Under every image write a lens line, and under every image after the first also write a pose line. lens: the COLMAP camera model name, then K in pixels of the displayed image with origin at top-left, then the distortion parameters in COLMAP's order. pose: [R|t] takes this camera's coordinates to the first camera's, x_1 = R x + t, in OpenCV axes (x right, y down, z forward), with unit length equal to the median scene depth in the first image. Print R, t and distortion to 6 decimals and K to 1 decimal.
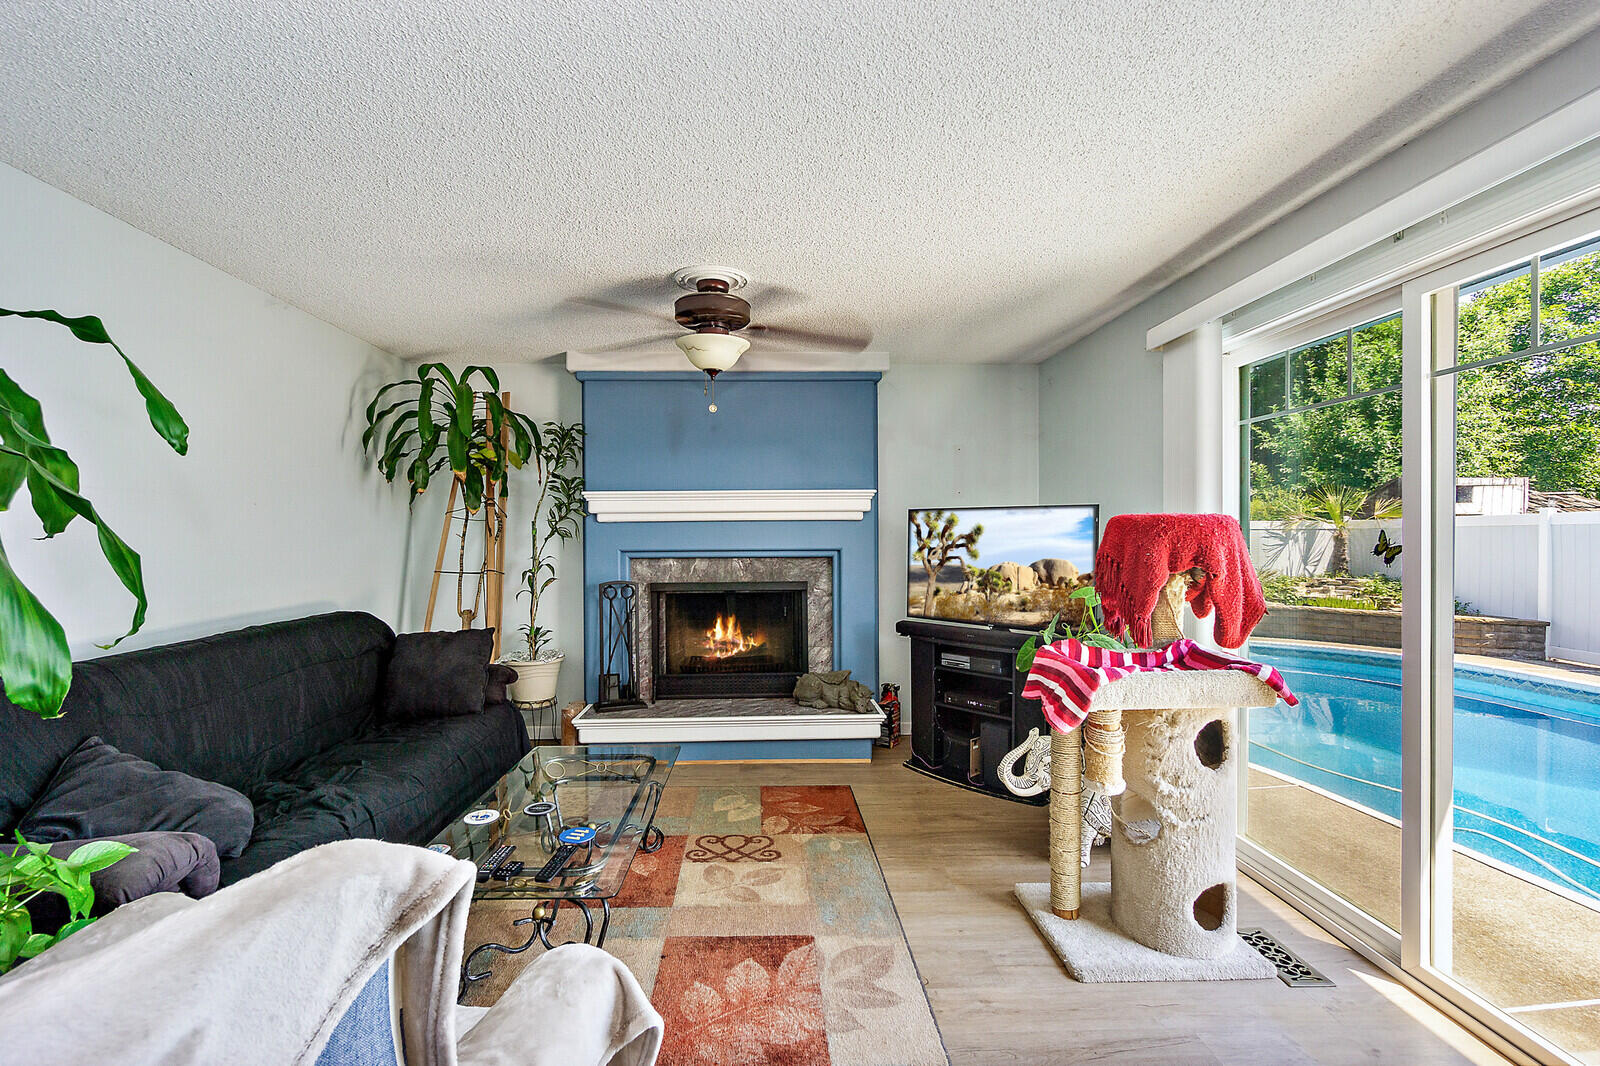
lens RADIAL K [[710.3, 0, 780.9], [0, 710.3, 544.9], [0, 0, 1]] dist [-0.000092, 0.000312]
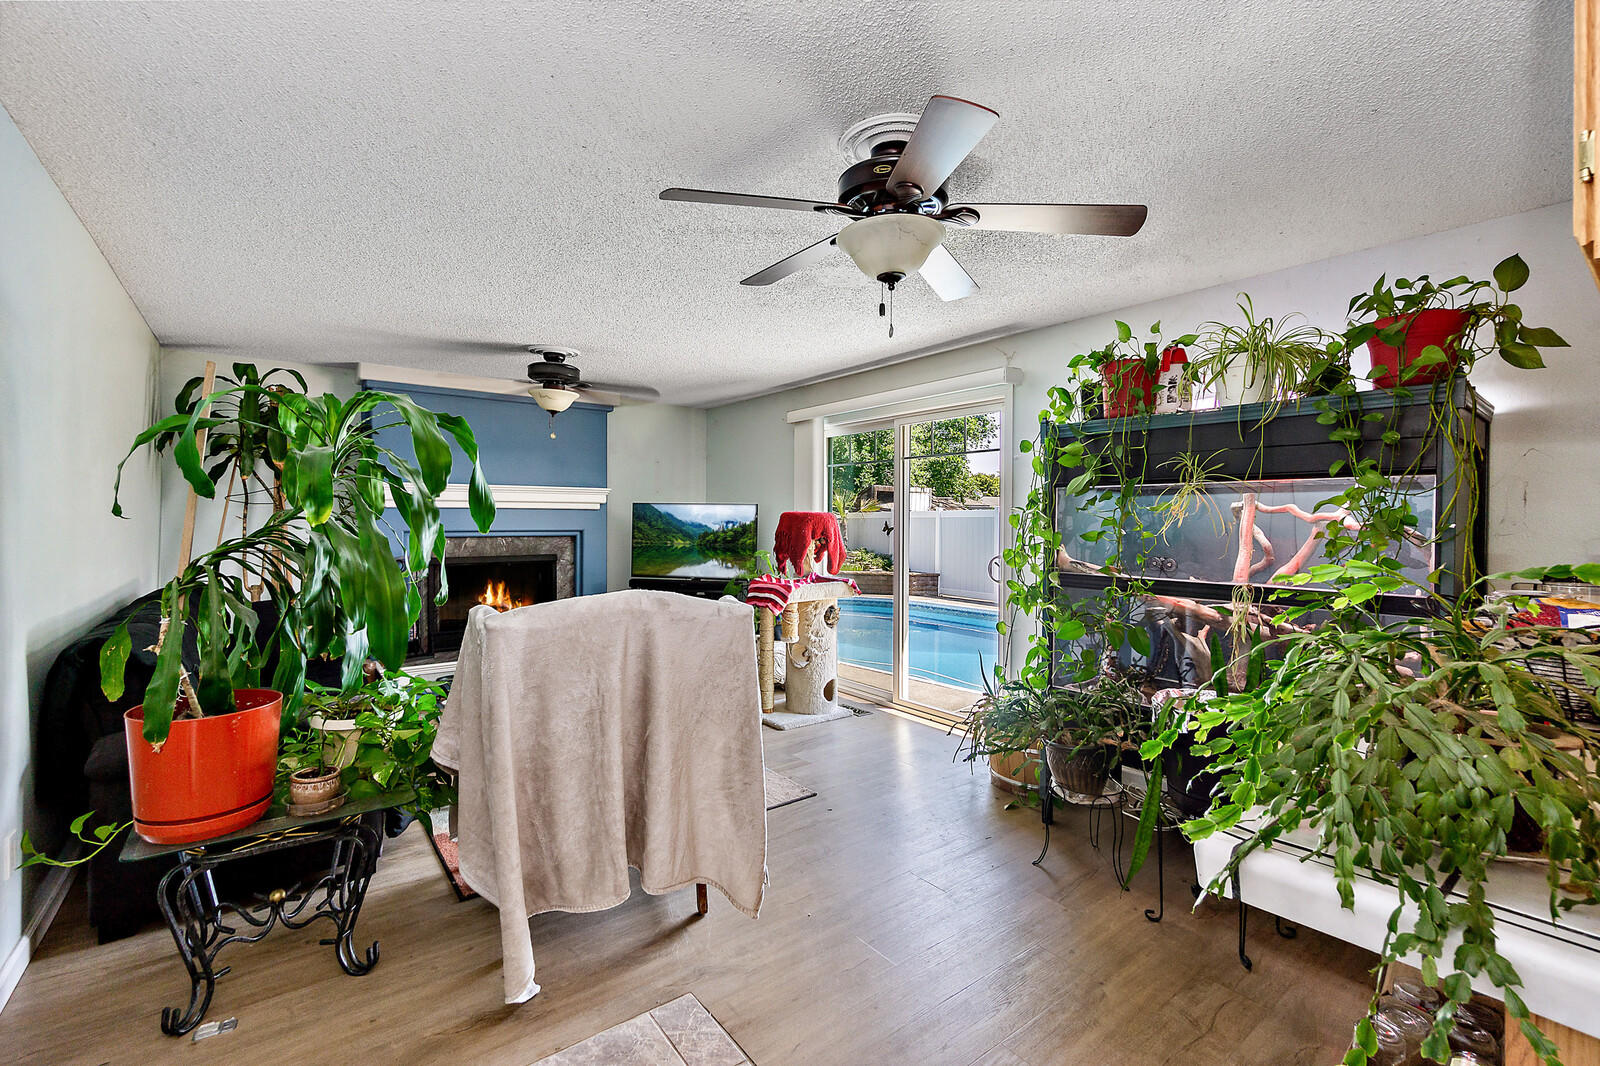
lens RADIAL K [[692.4, 0, 795.7], [0, 692.4, 525.5], [0, 0, 1]] dist [-0.007317, 0.000209]
pose [[0.816059, 0.005008, 0.577947, -0.526905], [-0.001814, 0.999980, -0.006102, 0.006560], [-0.577966, 0.003931, 0.816051, -0.507246]]
